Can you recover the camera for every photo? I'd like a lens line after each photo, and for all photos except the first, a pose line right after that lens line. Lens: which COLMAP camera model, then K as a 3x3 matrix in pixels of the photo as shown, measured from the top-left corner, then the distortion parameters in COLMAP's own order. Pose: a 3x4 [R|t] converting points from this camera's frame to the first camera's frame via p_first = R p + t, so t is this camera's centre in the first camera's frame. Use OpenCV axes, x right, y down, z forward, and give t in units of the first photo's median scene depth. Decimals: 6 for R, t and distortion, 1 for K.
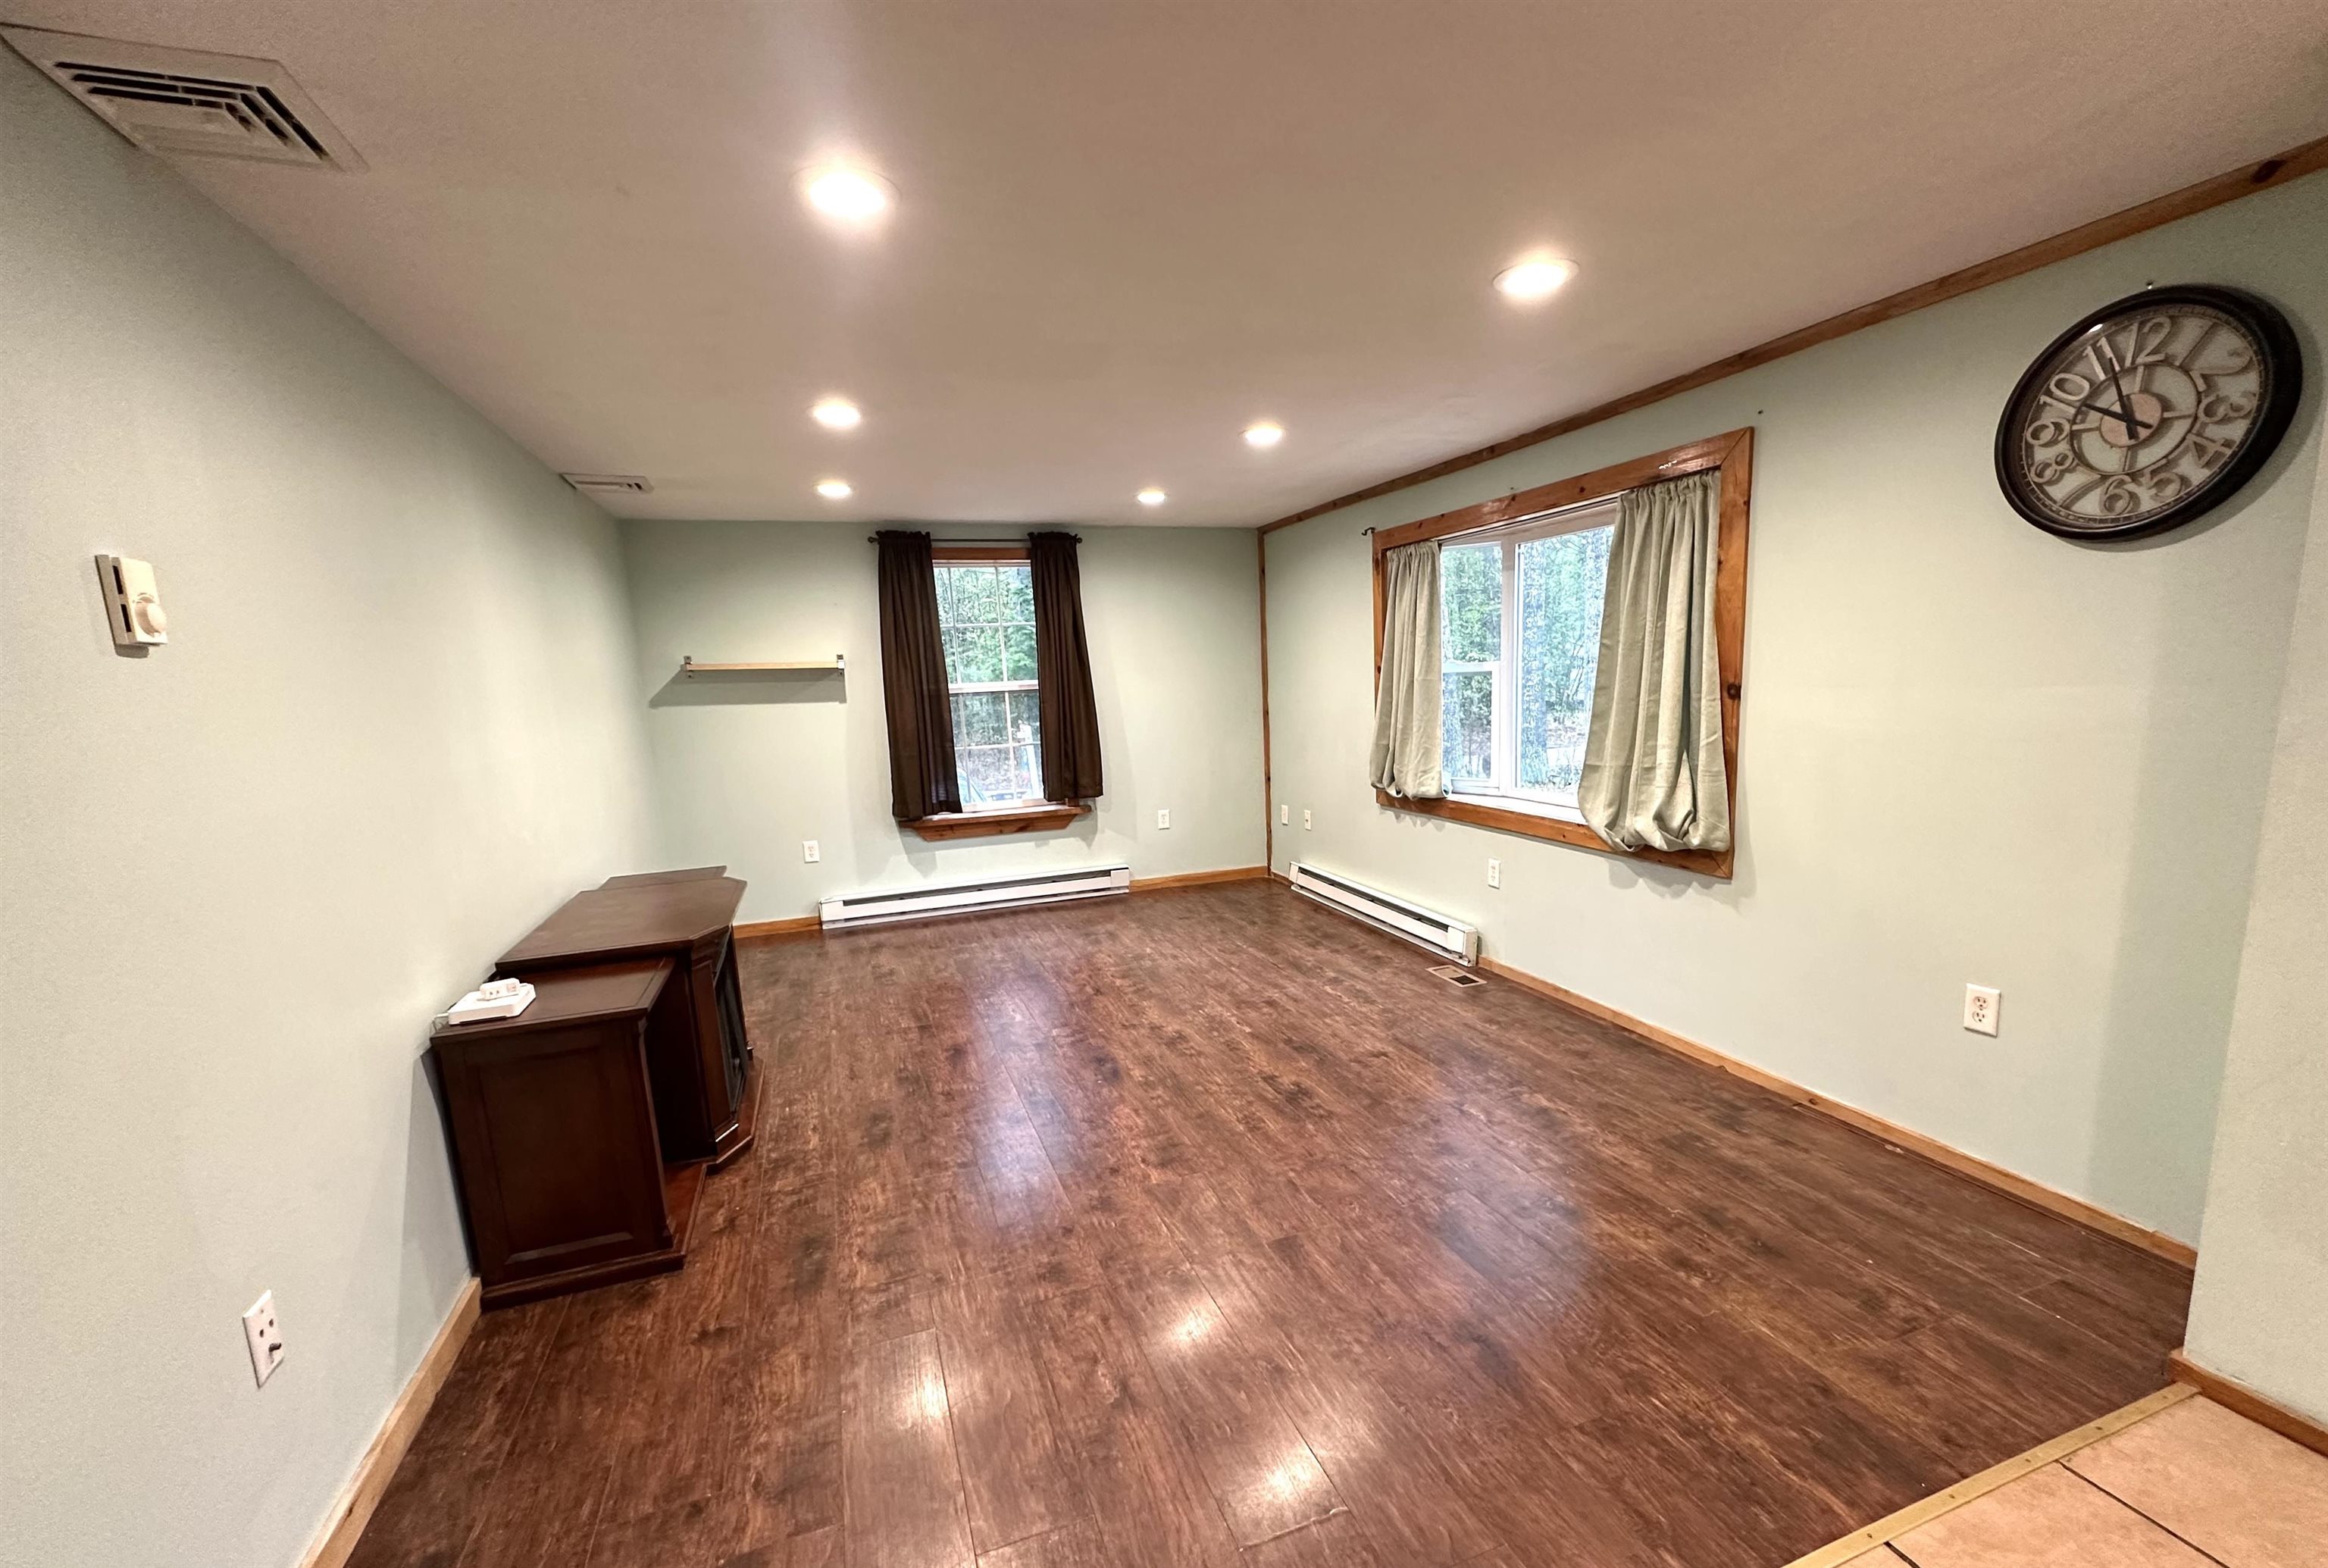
lens RADIAL K [[955.9, 0, 1181.0], [0, 955.9, 840.0], [0, 0, 1]] dist [0.000257, 0.000030]
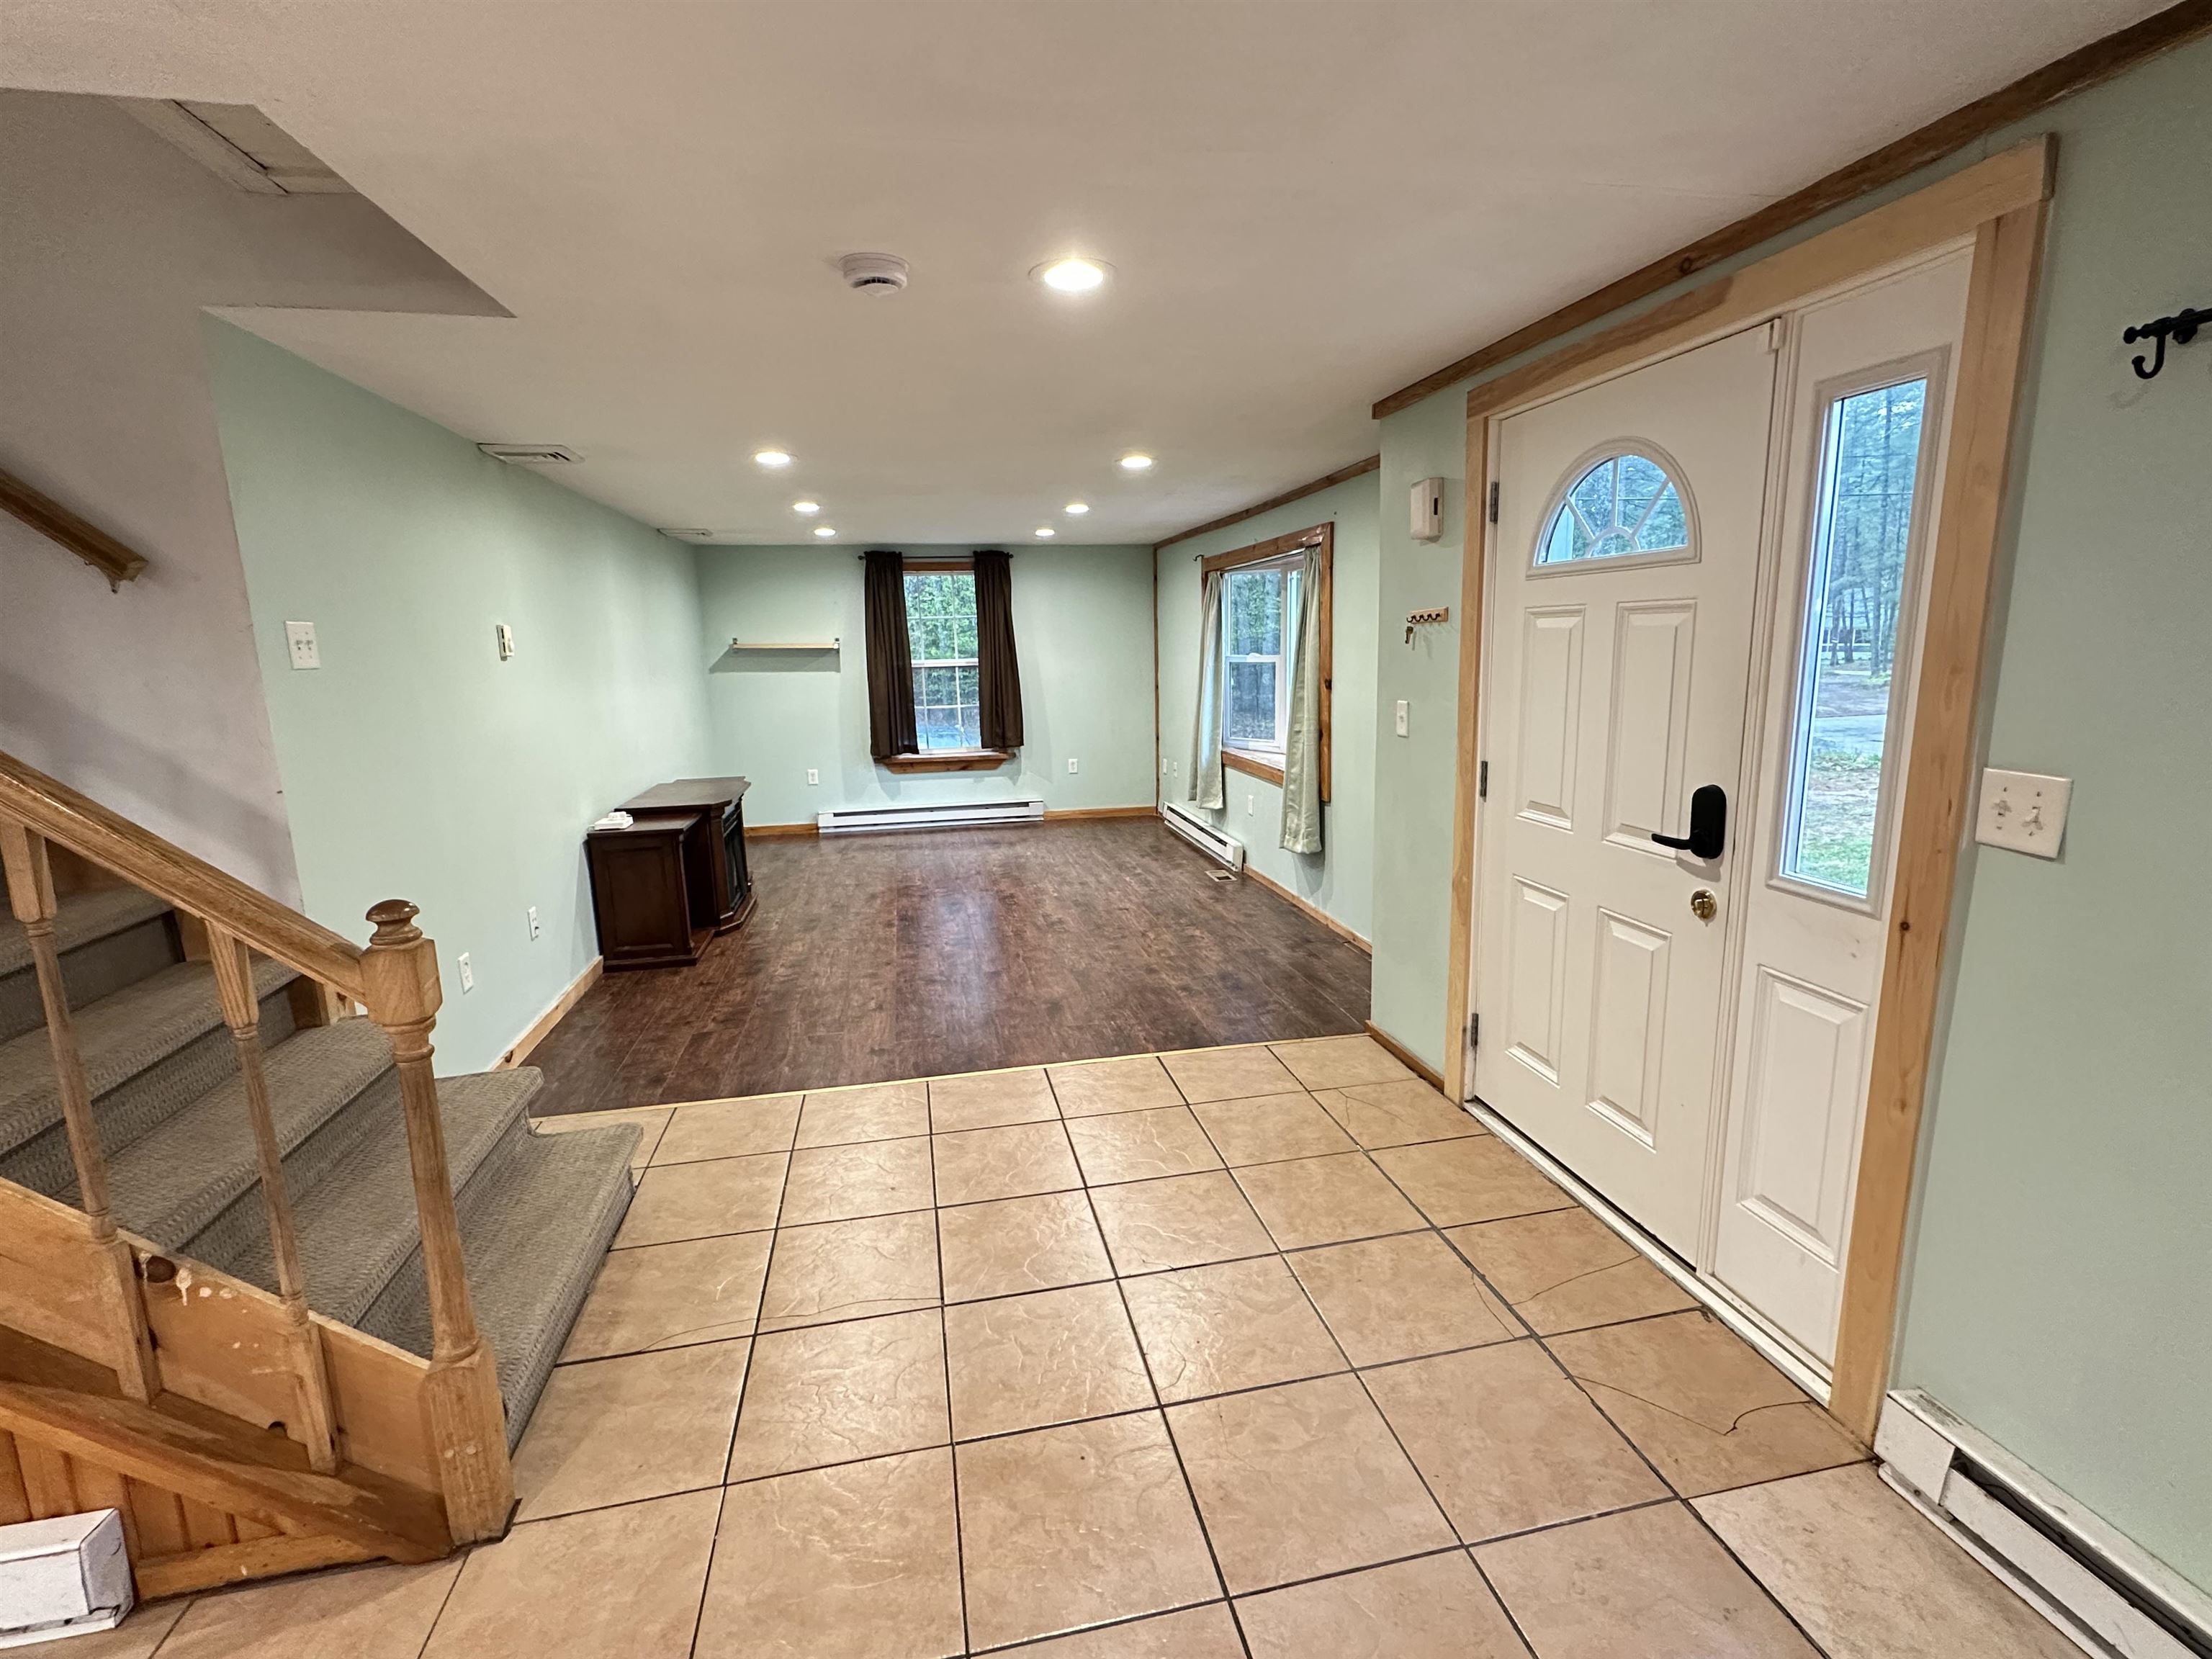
lens RADIAL K [[994.9, 0, 1106.2], [0, 994.9, 824.4], [0, 0, 1]] dist [-0.001567, -0.000079]
pose [[0.987910, 0.046917, -0.147756, 0.278443], [-0.044944, 0.998850, 0.016669, 0.040202], [0.148368, -0.009827, 0.988883, -0.415107]]
